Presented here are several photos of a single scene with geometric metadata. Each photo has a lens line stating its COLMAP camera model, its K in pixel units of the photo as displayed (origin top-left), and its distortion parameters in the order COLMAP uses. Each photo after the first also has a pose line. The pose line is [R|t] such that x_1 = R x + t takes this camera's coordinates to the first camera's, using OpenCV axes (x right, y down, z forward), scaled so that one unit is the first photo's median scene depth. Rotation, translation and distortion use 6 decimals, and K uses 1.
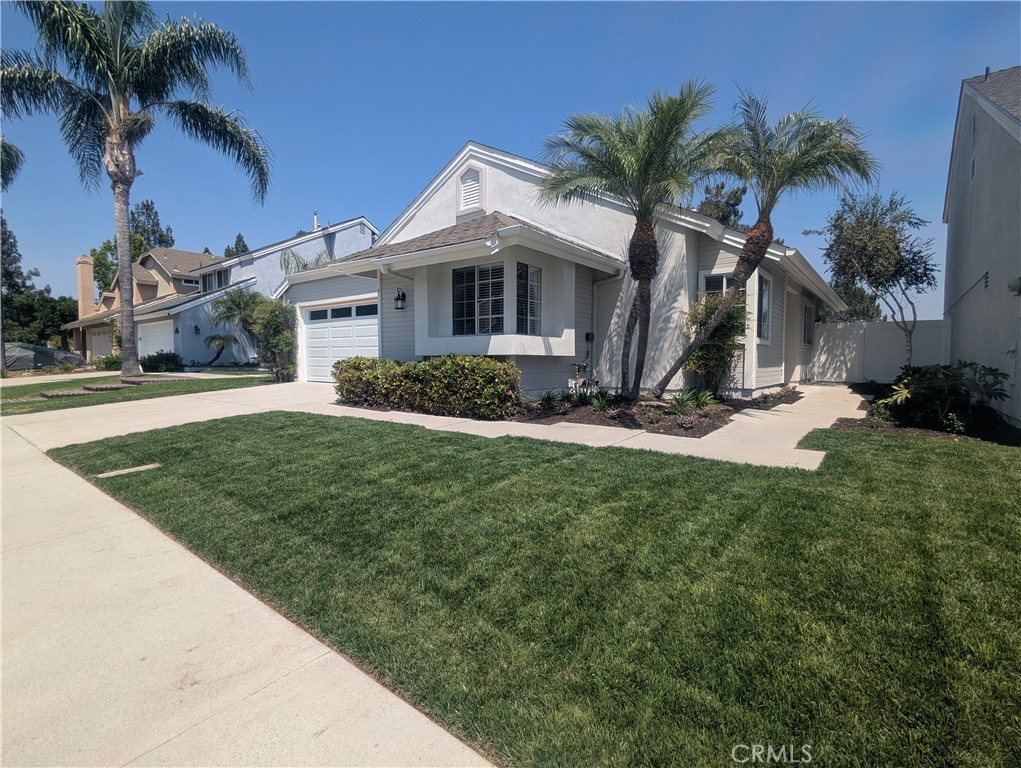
lens RADIAL K [[486.6, 0, 510.5], [0, 486.6, 384.0], [0, 0, 1]] dist [0.003530, -0.000052]
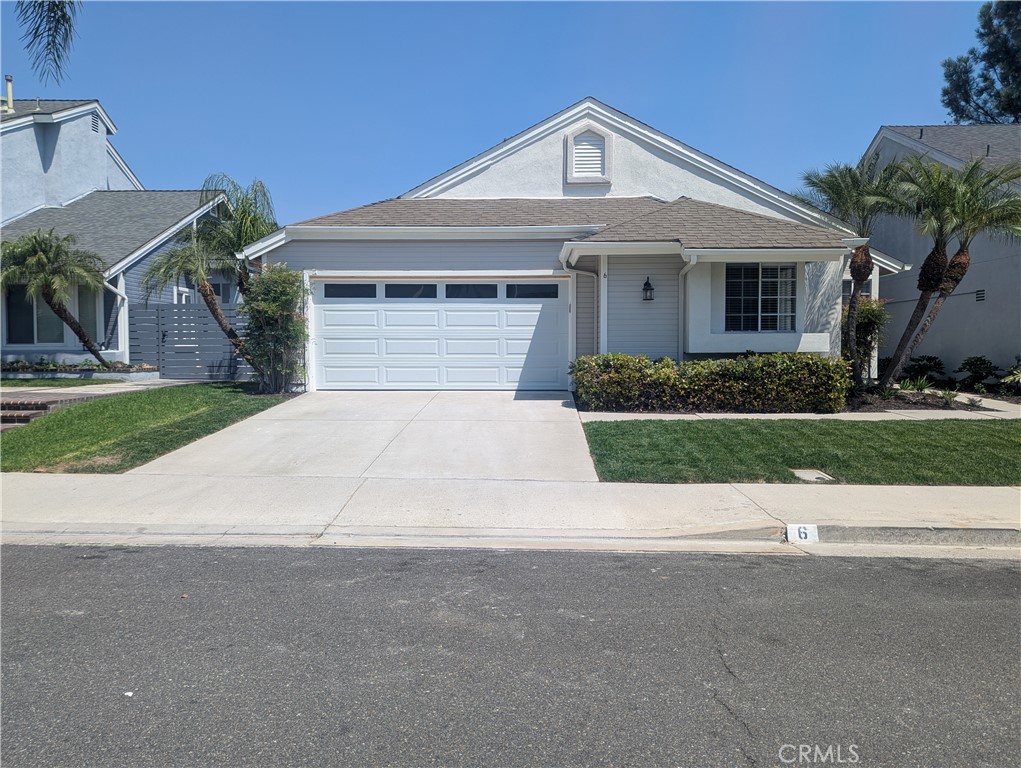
lens RADIAL K [[709.4, 0, 510.5], [0, 709.4, 384.0], [0, 0, 1]] dist [0.077621, 0.000946]
pose [[0.807820, -0.026803, 0.588819, -0.952629], [0.030842, 0.999519, 0.003184, -0.010454], [-0.588622, 0.015588, 0.808258, 0.082529]]
